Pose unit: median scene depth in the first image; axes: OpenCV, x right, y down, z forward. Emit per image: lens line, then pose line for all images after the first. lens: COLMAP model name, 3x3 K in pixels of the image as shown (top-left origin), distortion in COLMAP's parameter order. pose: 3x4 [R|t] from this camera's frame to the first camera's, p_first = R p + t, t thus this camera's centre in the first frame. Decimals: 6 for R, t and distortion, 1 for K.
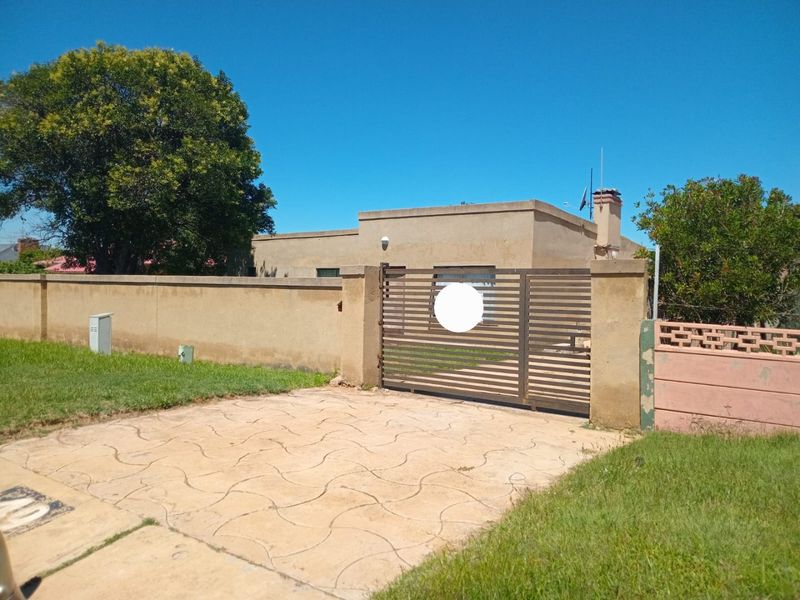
lens RADIAL K [[599.2, 0, 400.5], [0, 599.2, 297.3], [0, 0, 1]] dist [0.076900, -0.087696]
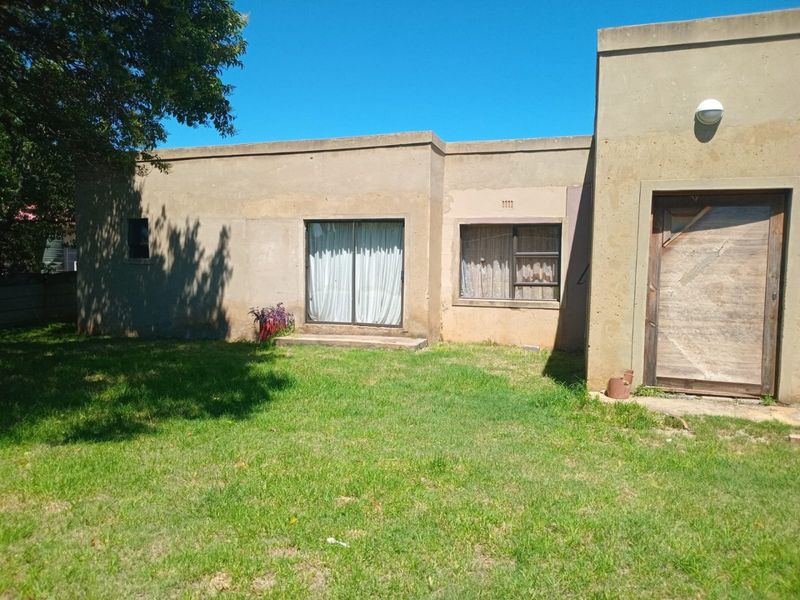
lens RADIAL K [[634.8, 0, 400.0], [0, 634.8, 300.0], [0, 0, 1]] dist [0.055754, -0.150928]
pose [[0.961440, -0.012090, 0.274749, -0.267269], [0.003621, 0.999503, 0.031311, -0.001961], [-0.274991, -0.029108, 0.961006, 0.657480]]
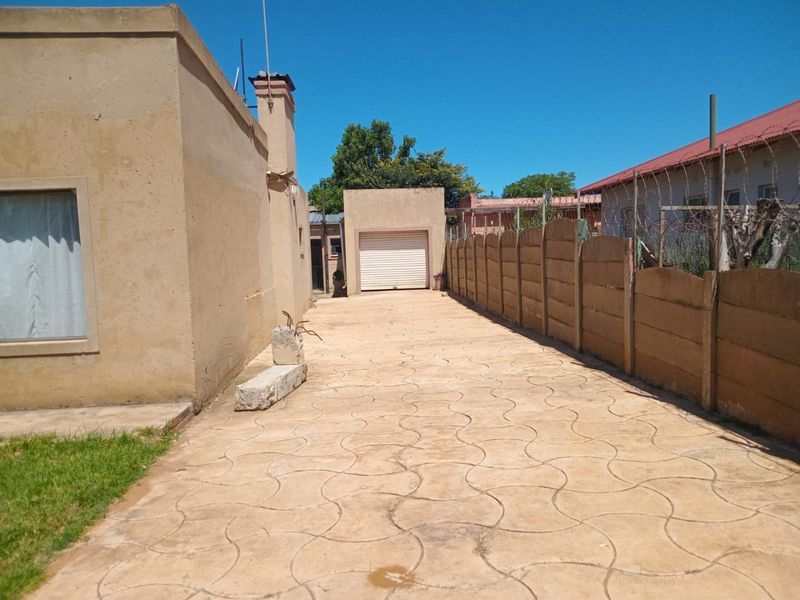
lens RADIAL K [[599.2, 0, 400.5], [0, 599.2, 297.3], [0, 0, 1]] dist [0.076900, -0.087696]
pose [[0.783547, -0.088697, 0.614969, 0.066294], [0.062583, 0.995991, 0.063914, 0.001083], [-0.618173, -0.011593, 0.785957, 0.485094]]
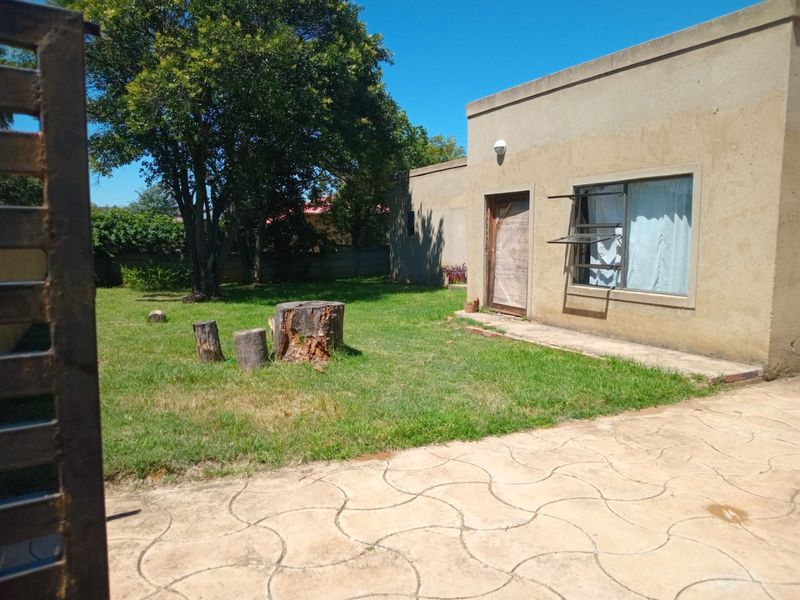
lens RADIAL K [[599.2, 0, 400.5], [0, 599.2, 297.3], [0, 0, 1]] dist [0.076900, -0.087696]
pose [[0.893507, 0.028325, -0.448154, 0.138326], [0.007357, 0.996951, 0.077679, 0.001625], [0.448988, -0.072703, 0.890575, 0.410523]]
